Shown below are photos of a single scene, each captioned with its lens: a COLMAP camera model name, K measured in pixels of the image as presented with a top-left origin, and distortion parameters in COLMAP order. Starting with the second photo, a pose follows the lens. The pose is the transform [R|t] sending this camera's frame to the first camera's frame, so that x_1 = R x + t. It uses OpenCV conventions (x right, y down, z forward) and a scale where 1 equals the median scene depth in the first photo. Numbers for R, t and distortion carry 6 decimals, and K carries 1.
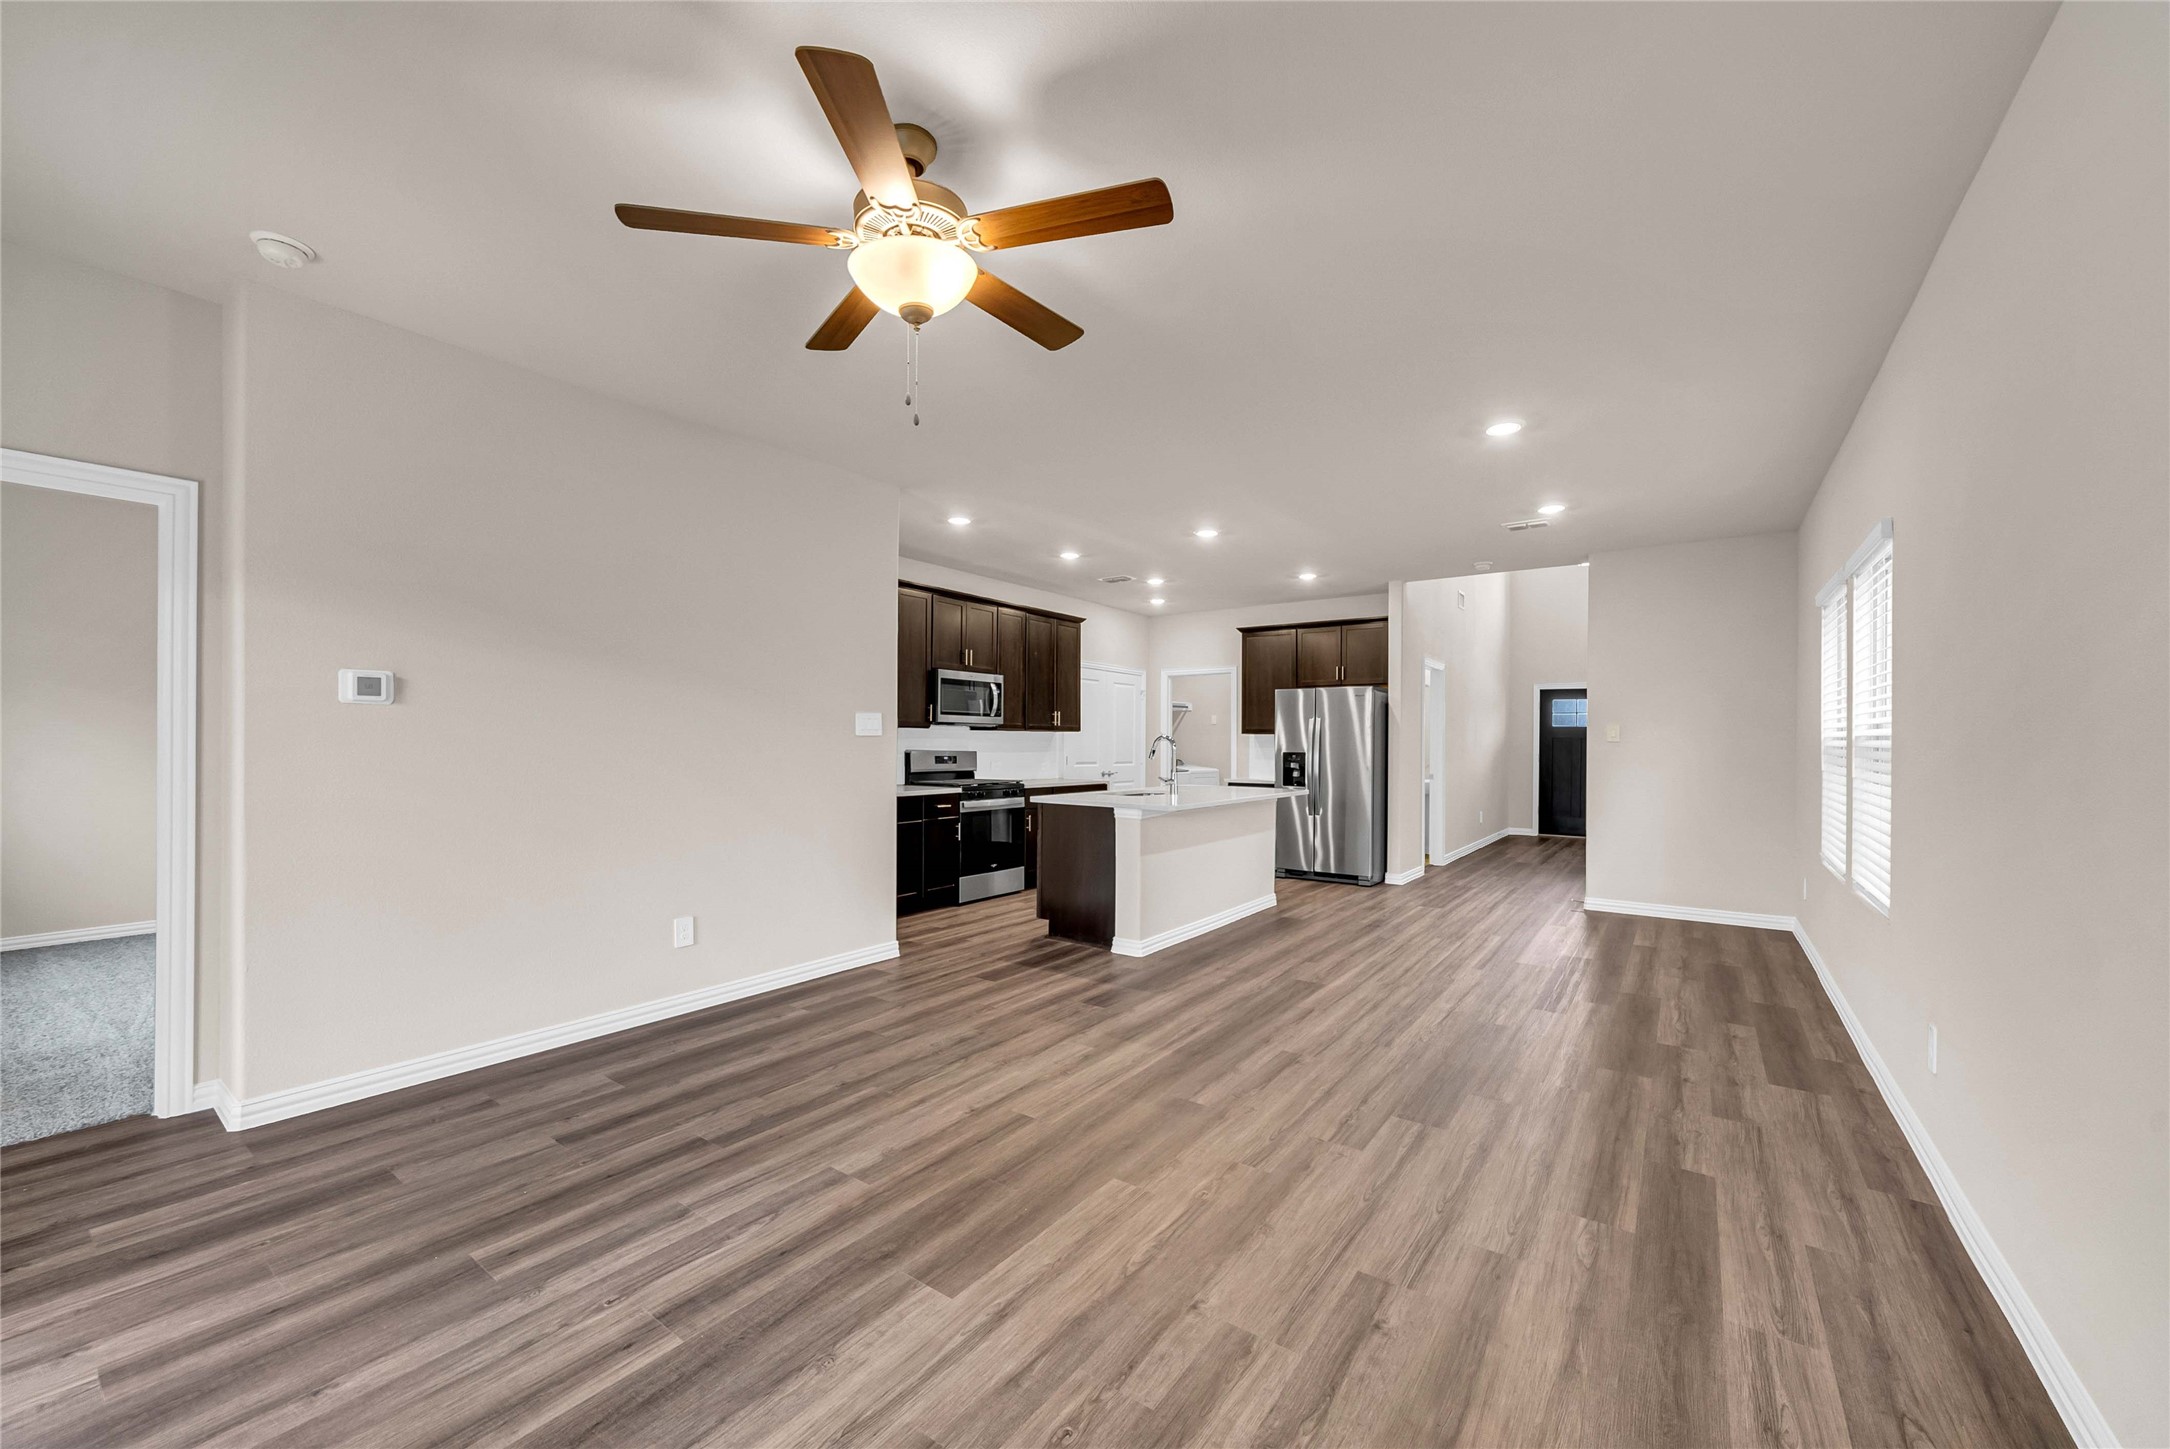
lens RADIAL K [[825.7, 0, 1092.0], [0, 825.7, 744.1], [0, 0, 1]] dist [-0.001168, 0.000022]
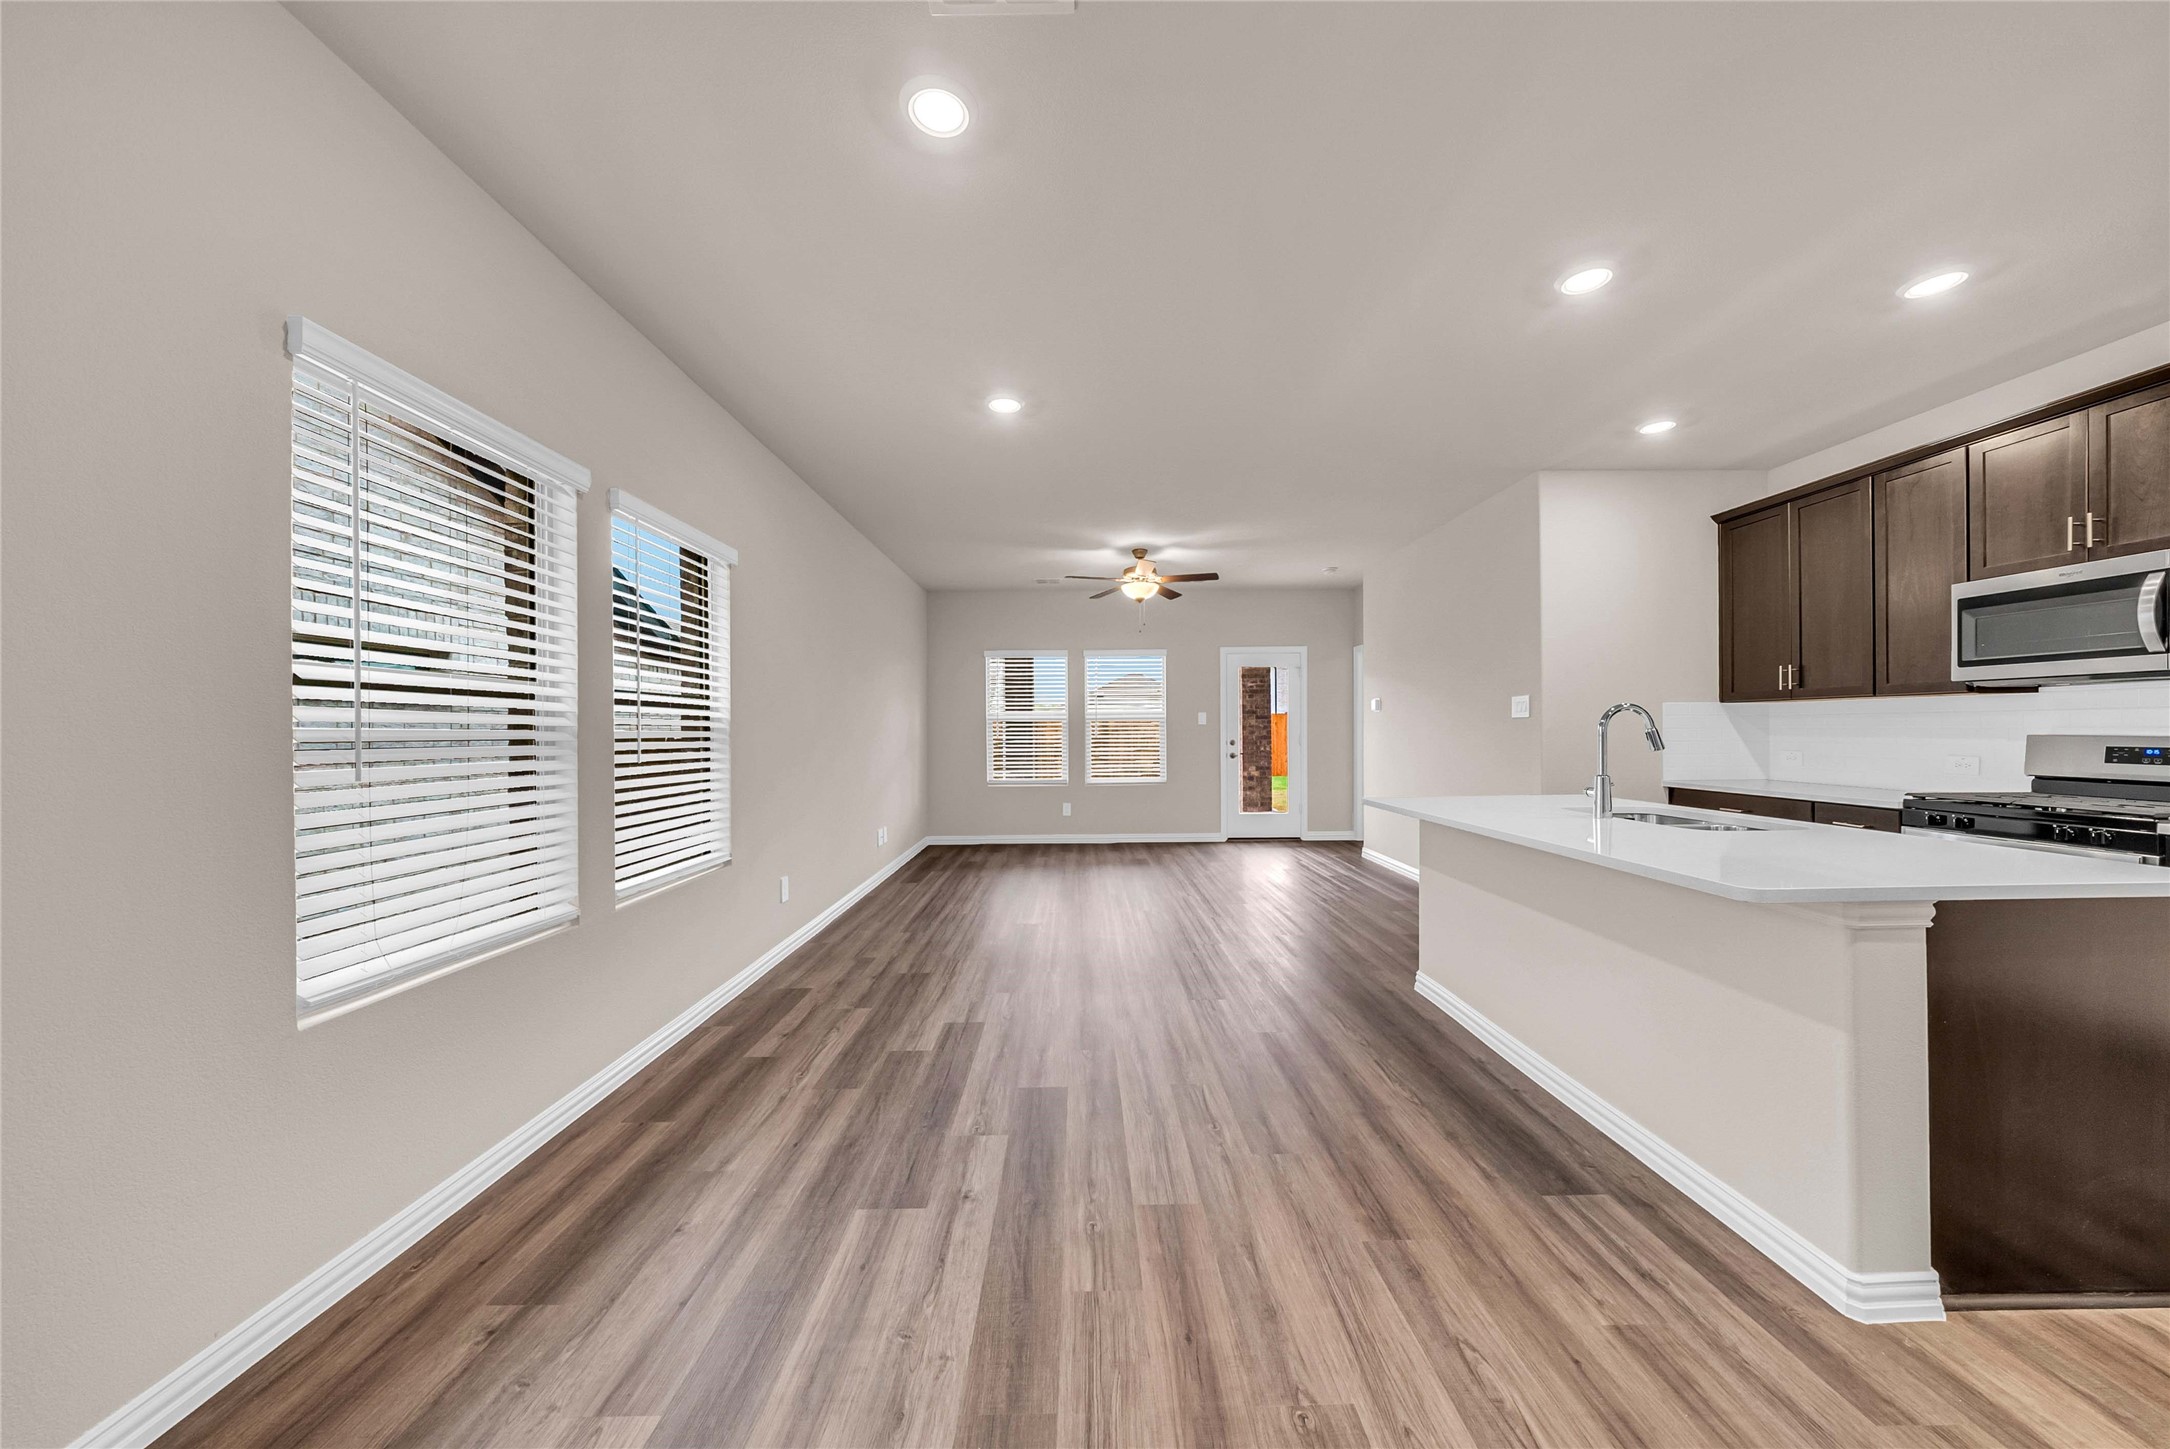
lens RADIAL K [[746.7, 0, 1094.3], [0, 746.7, 729.1], [0, 0, 1]] dist [-0.000502, -0.000071]
pose [[-0.798280, -0.001923, -0.602284, 0.747856], [0.000233, 0.999994, -0.003502, 0.008439], [0.602287, -0.002936, -0.798274, 1.398201]]
